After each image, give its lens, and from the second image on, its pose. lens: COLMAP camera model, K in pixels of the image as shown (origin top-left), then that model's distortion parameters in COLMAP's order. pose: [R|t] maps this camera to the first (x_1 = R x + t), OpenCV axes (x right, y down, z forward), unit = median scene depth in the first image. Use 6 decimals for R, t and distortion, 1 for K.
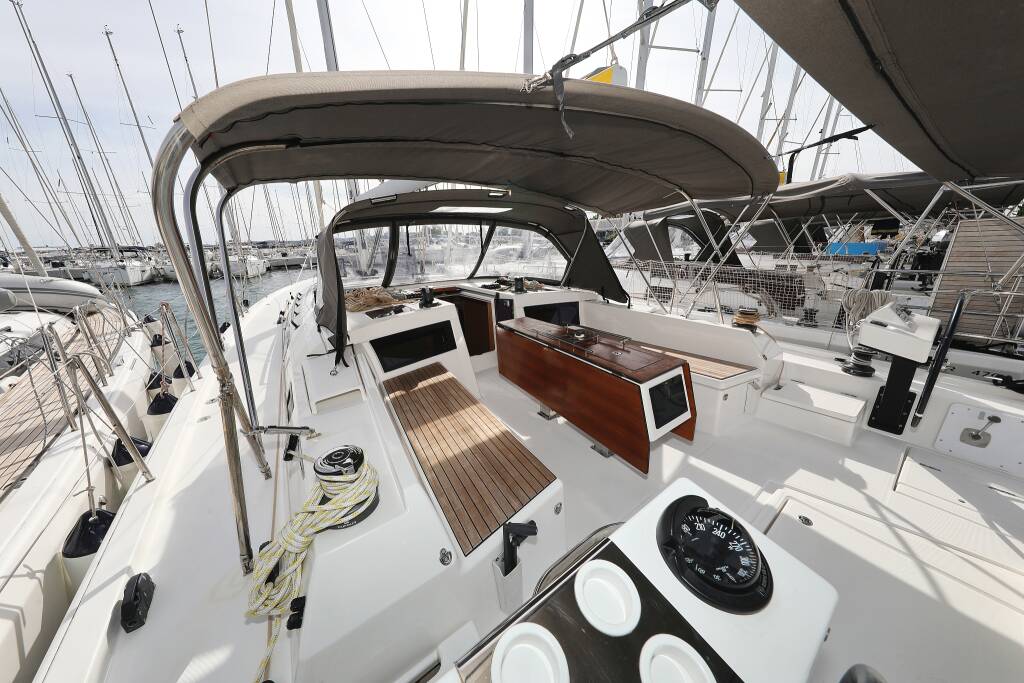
lens RADIAL K [[321.1, 0, 511.9], [0, 321.1, 348.5], [0, 0, 1]] dist [0.004285, -0.000697]
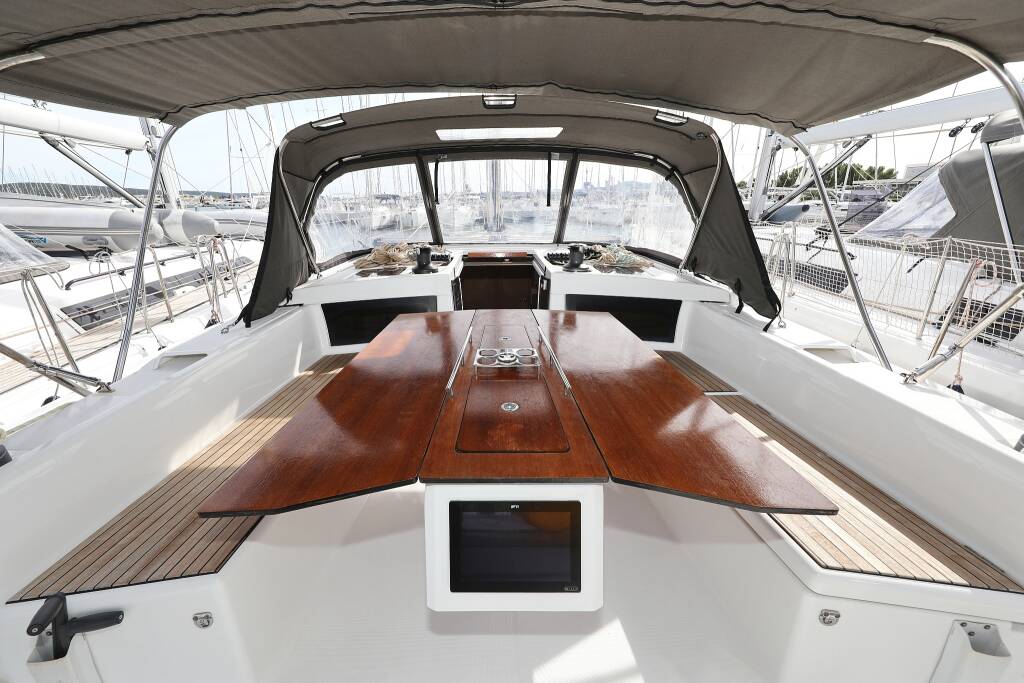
lens RADIAL K [[406.2, 0, 491.5], [0, 406.2, 362.8], [0, 0, 1]] dist [0.007944, -0.001661]
pose [[0.808990, 0.240317, -0.536454, 0.356040], [-0.201881, 0.970690, 0.130399, -0.073659], [0.552068, 0.002808, 0.833795, 0.267850]]
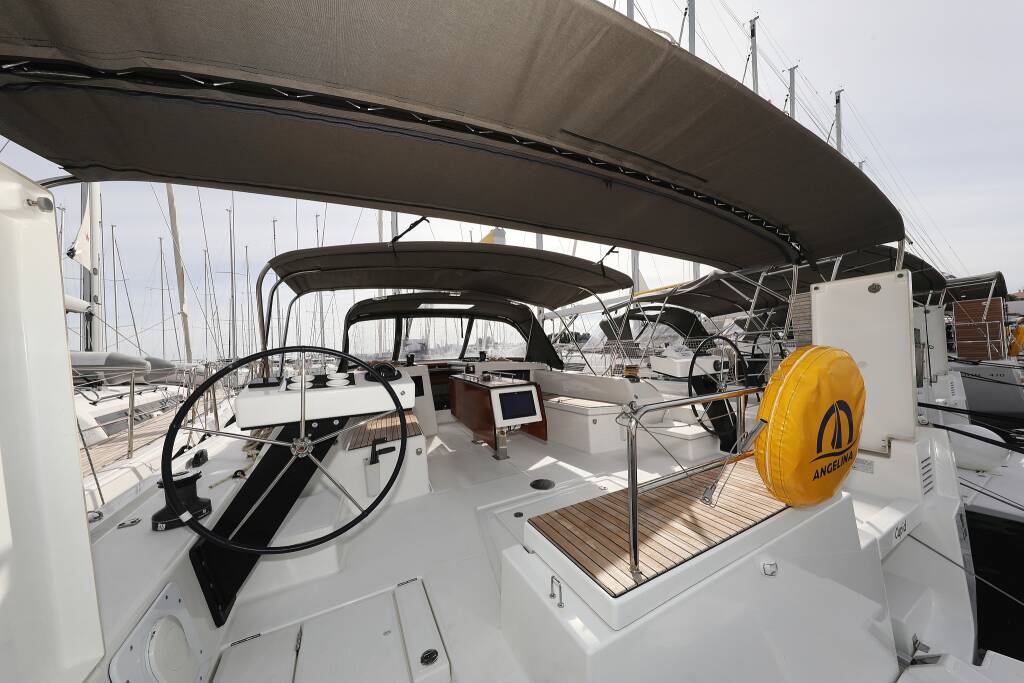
lens RADIAL K [[321.1, 0, 509.1], [0, 321.1, 347.1], [0, 0, 1]] dist [0.004285, -0.000697]
pose [[0.984780, -0.014104, -0.173233, 0.365898], [-0.044241, 0.943532, -0.328313, 0.203694], [0.168081, 0.330980, 0.928548, -0.256060]]
